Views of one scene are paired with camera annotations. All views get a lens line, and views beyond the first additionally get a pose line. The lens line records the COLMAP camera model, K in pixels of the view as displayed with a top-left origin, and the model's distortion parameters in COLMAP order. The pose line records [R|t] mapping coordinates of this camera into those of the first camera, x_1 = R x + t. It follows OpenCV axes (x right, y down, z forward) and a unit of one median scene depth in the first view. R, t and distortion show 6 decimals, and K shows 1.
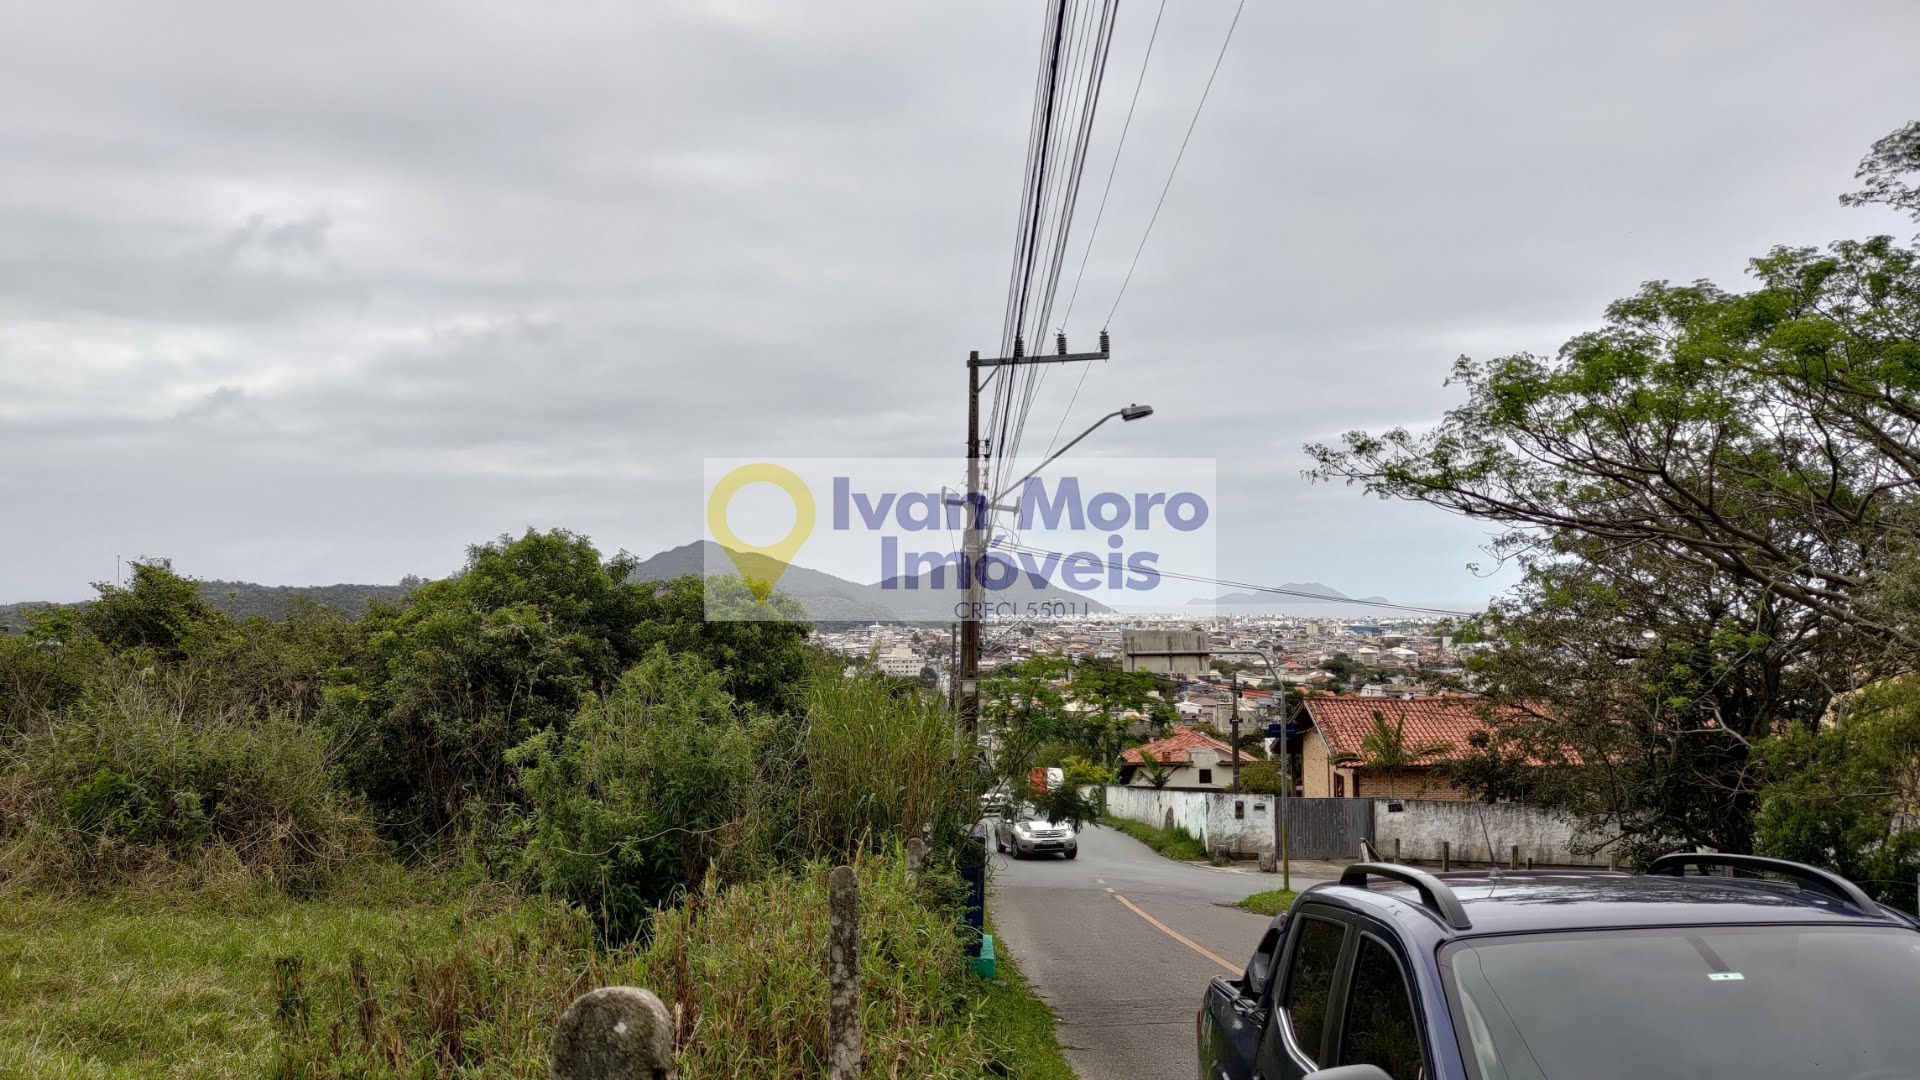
lens RADIAL K [[917.5, 0, 961.9], [0, 917.5, 568.7], [0, 0, 1]] dist [-0.002061, -0.000821]
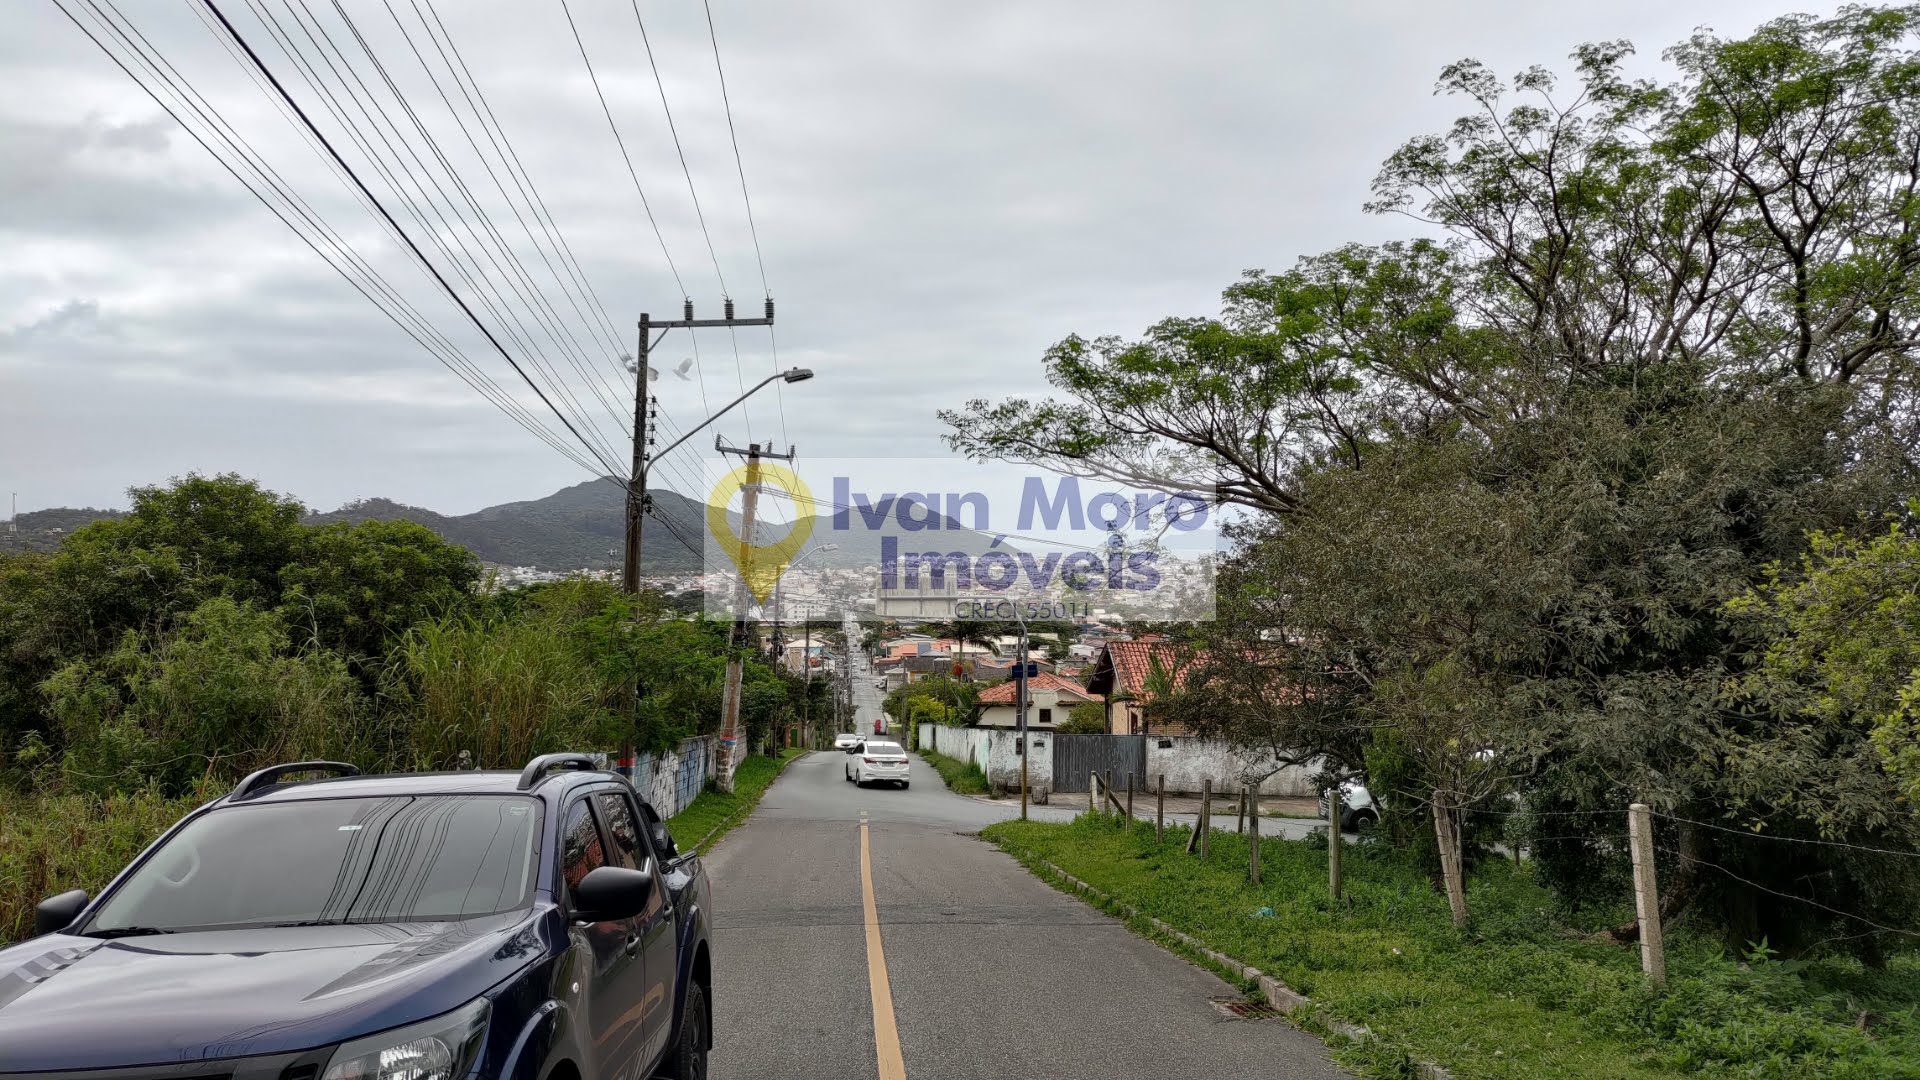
lens RADIAL K [[920.2, 0, 953.7], [0, 920.2, 532.0], [0, 0, 1]] dist [0.002171, 0.001193]
pose [[0.997784, 0.015662, 0.064674, 0.192262], [-0.017215, 0.999575, 0.023523, -0.009407], [-0.064278, -0.024584, 0.997629, -0.059697]]
